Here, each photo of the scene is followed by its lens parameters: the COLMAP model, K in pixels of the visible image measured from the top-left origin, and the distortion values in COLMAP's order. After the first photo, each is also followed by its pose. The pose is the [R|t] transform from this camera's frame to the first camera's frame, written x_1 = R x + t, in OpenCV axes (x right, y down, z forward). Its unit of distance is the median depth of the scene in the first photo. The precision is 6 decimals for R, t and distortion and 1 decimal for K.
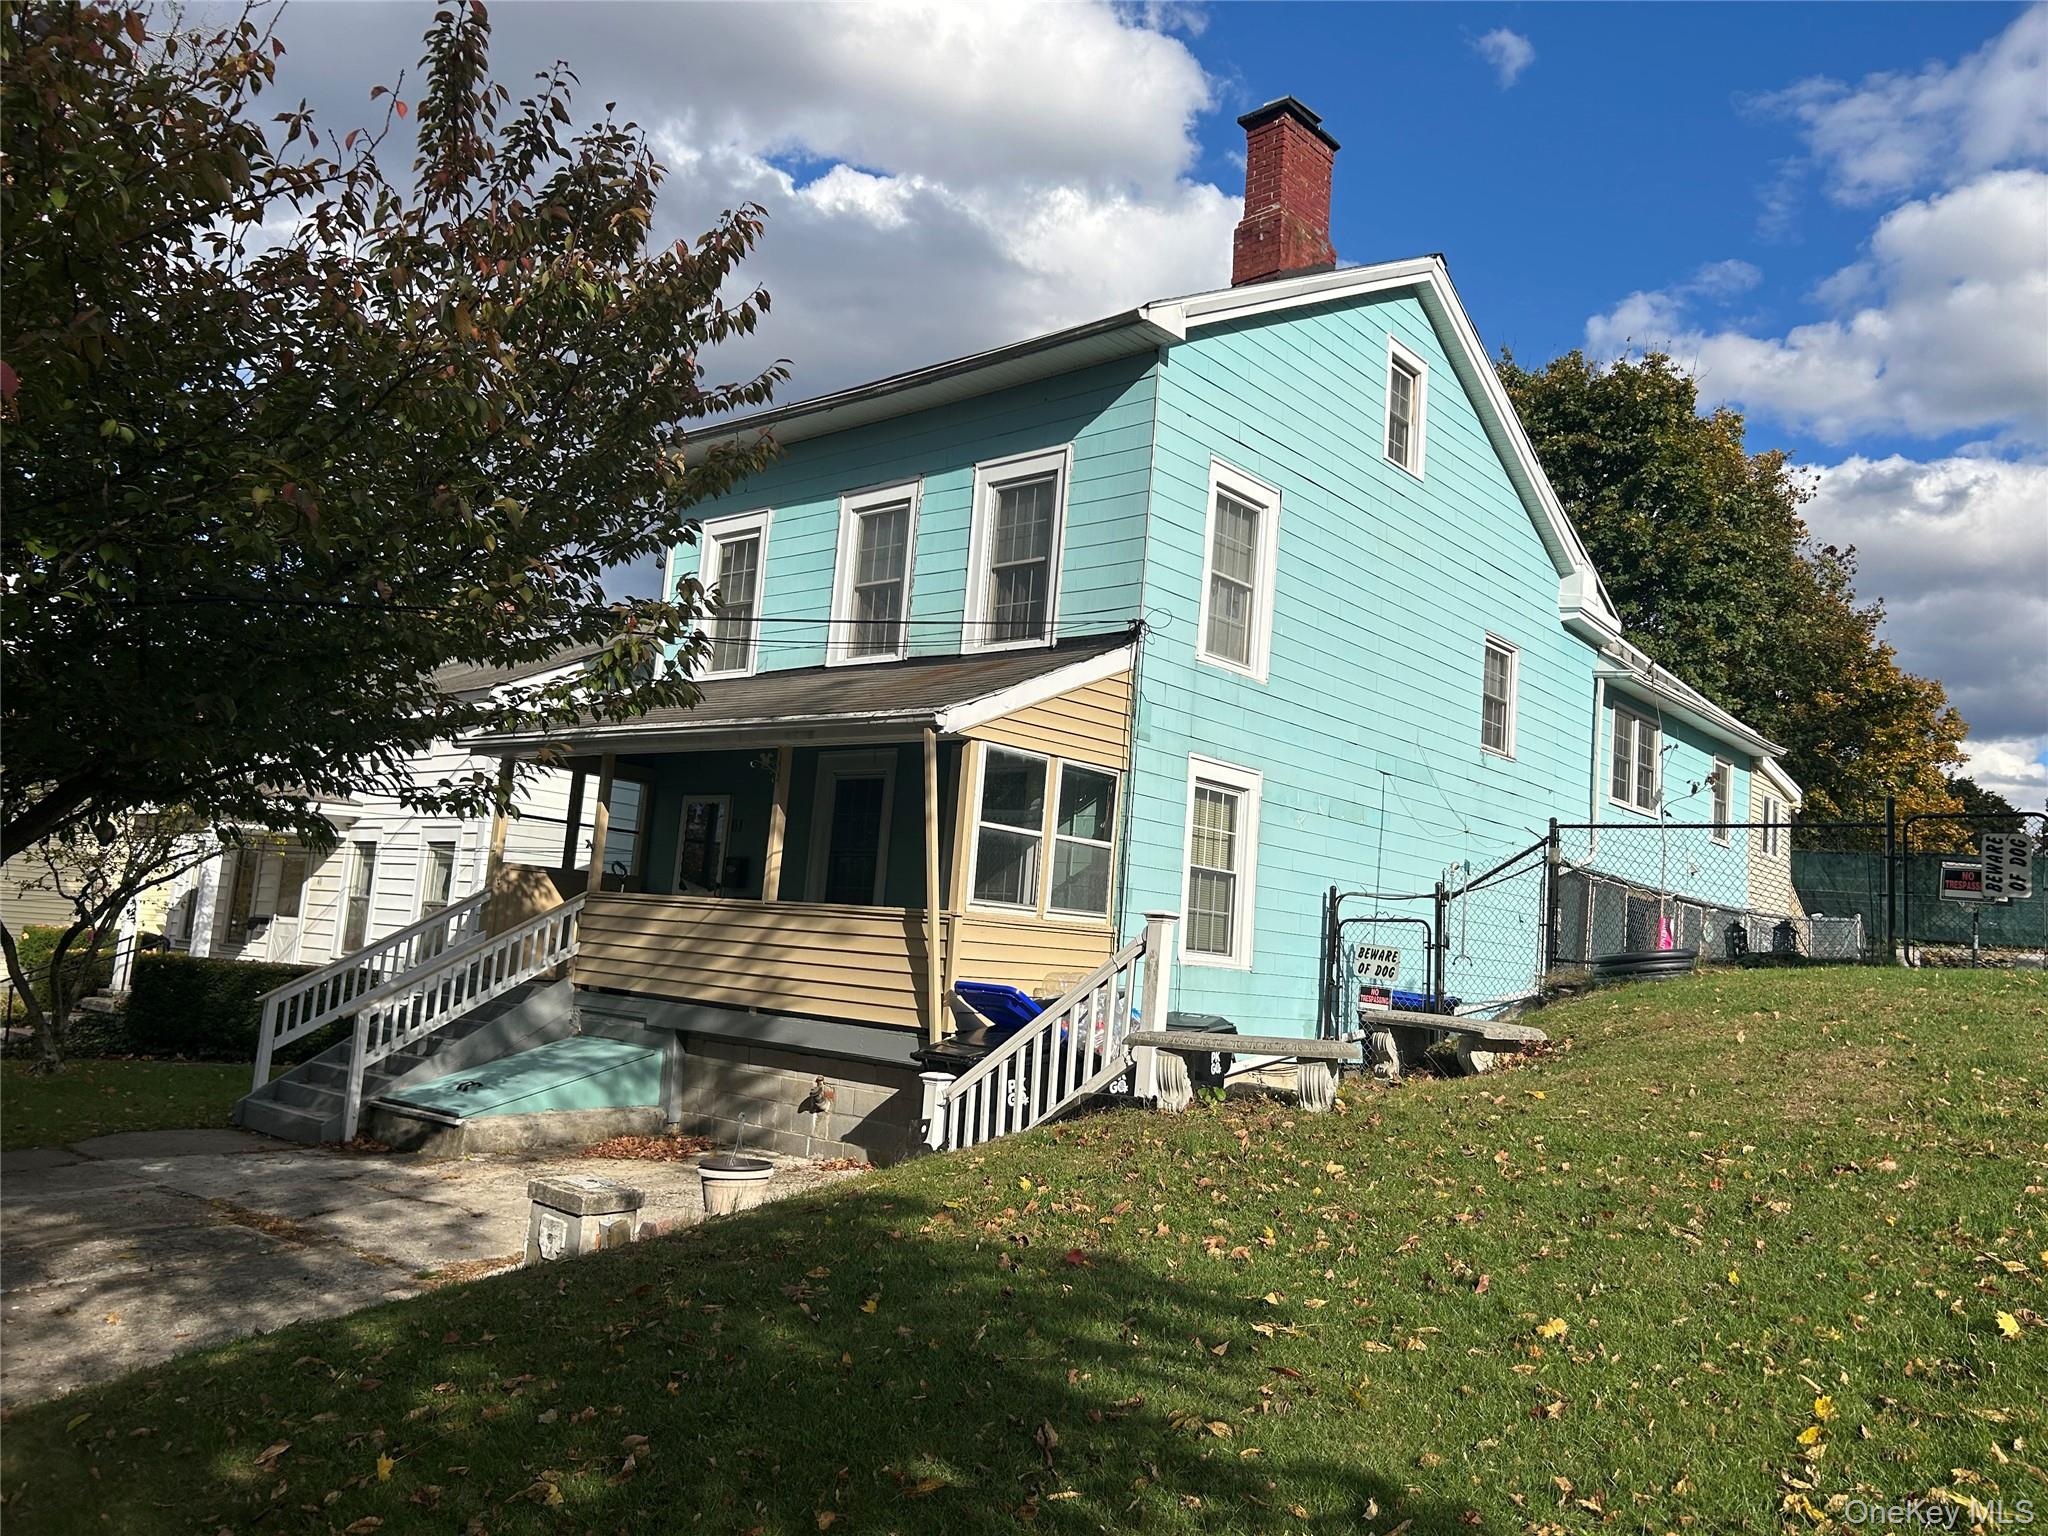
lens RADIAL K [[1553.3, 0, 1020.0], [0, 1553.3, 772.2], [0, 0, 1]] dist [0.046551, -0.052257]
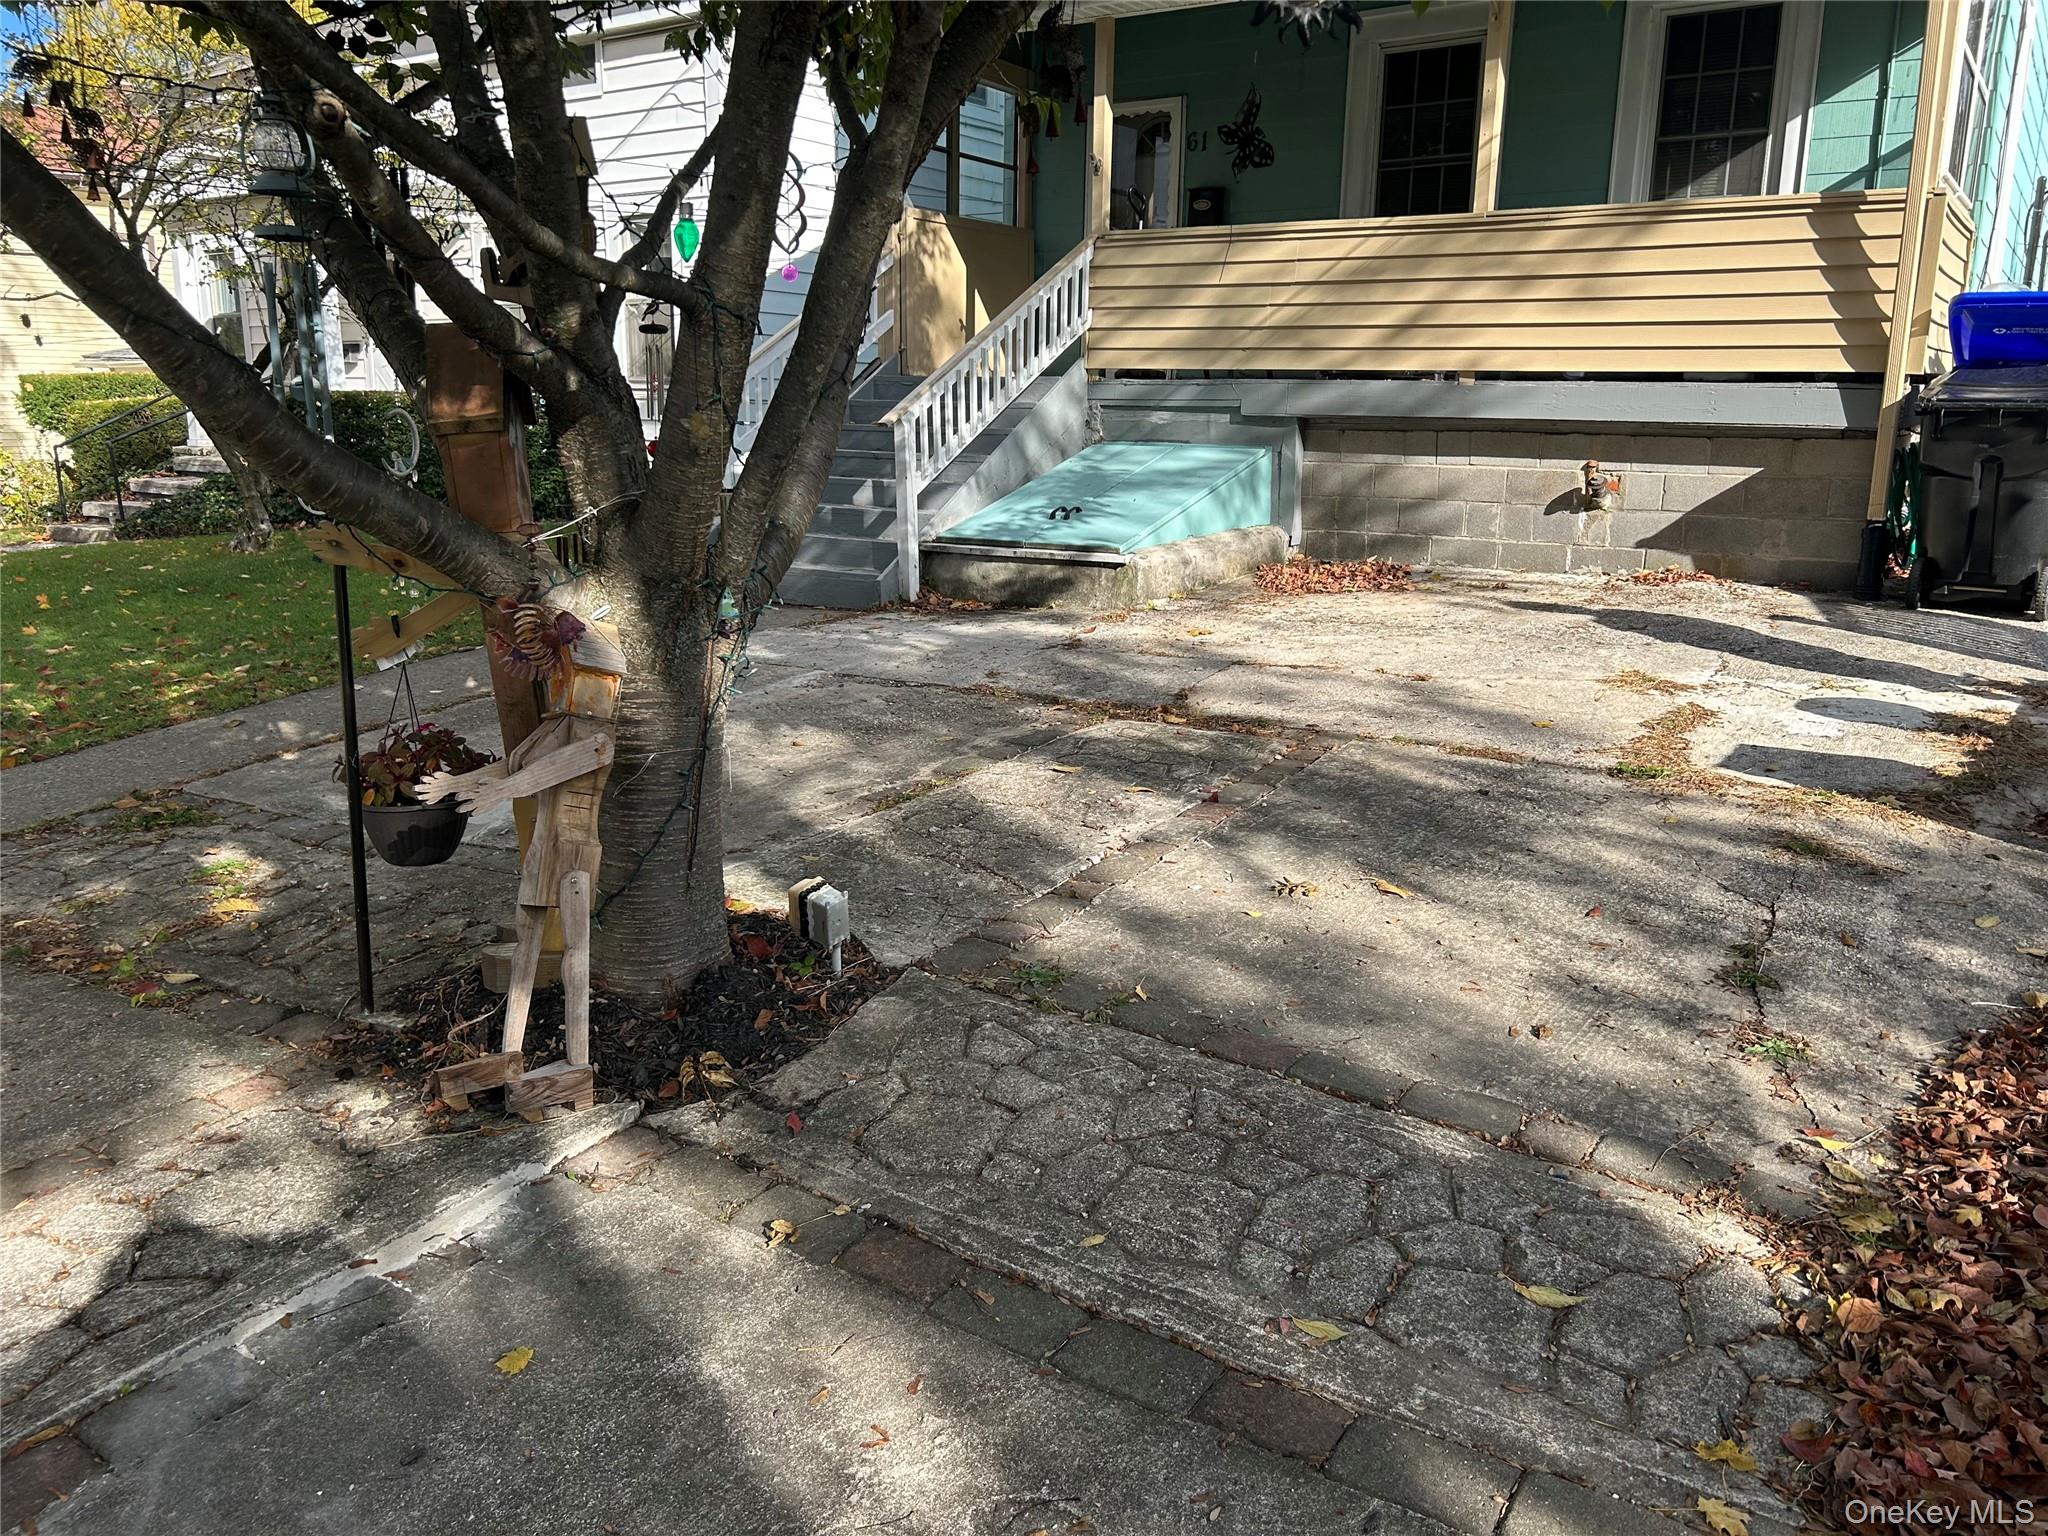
lens RADIAL K [[1553.3, 0, 1023.1], [0, 1553.3, 774.2], [0, 0, 1]] dist [0.046551, -0.052257]
pose [[0.992426, -0.084952, 0.088731, -0.446482], [0.046853, 0.929489, 0.365861, 0.050134], [-0.113555, -0.358933, 0.926430, 0.293620]]
